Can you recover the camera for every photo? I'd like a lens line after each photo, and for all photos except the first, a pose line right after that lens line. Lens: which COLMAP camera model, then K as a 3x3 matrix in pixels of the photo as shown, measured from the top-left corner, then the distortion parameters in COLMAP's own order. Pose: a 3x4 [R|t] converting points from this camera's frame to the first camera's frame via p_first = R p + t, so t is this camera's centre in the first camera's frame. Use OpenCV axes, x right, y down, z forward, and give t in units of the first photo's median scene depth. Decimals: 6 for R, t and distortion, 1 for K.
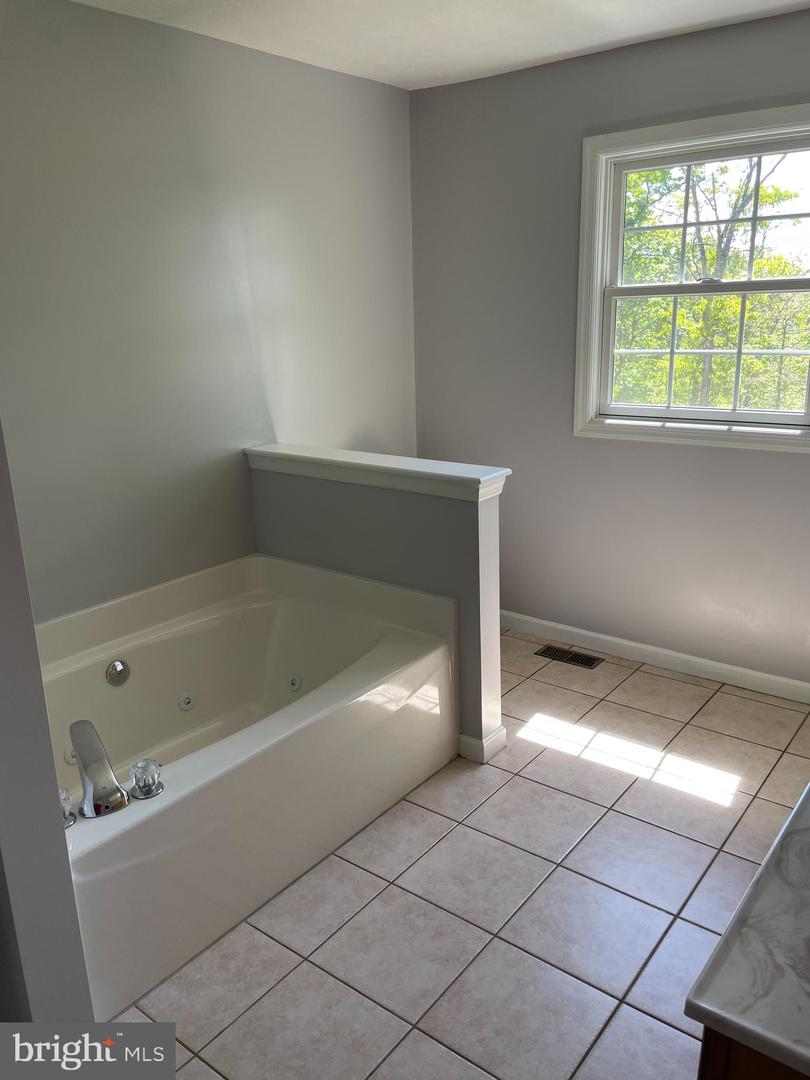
lens RADIAL K [[844.3, 0, 402.8], [0, 844.3, 537.8], [0, 0, 1]] dist [0.102777, -0.070727]
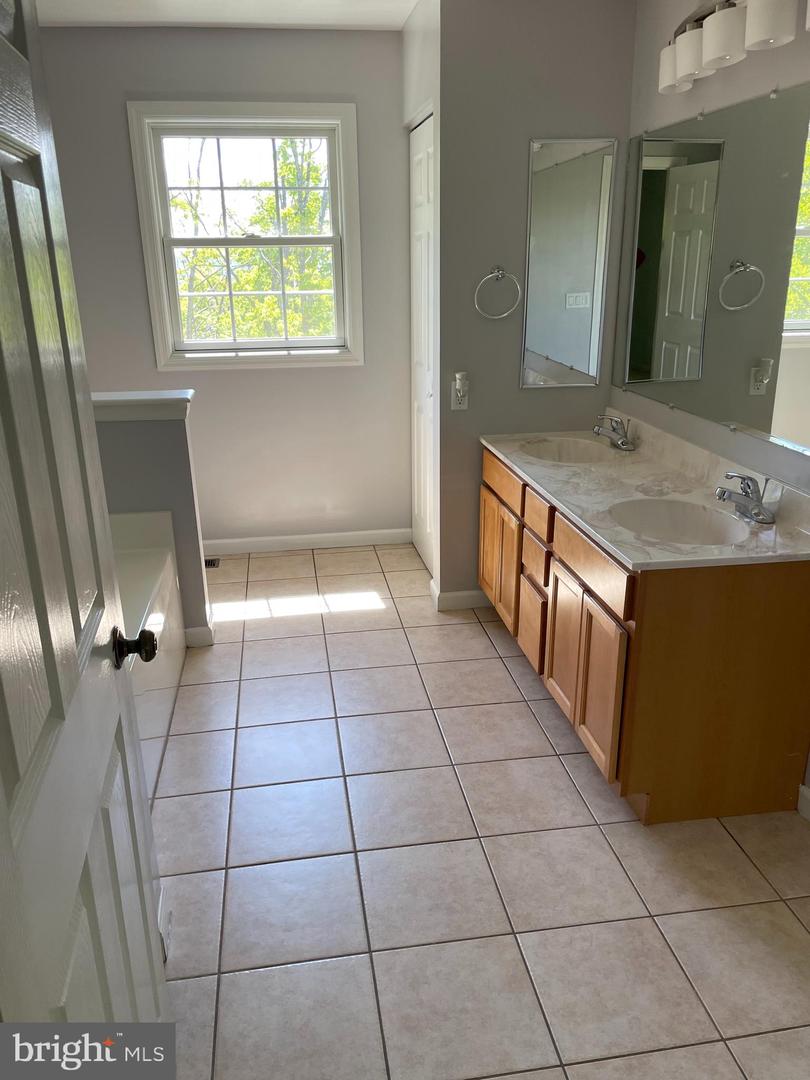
lens RADIAL K [[844.3, 0, 405.8], [0, 844.3, 546.4], [0, 0, 1]] dist [0.102777, -0.070727]
pose [[0.693178, -0.224023, 0.685068, -0.493333], [0.192967, 0.973456, 0.123076, 0.038163], [-0.694455, 0.046882, 0.718007, -0.046832]]
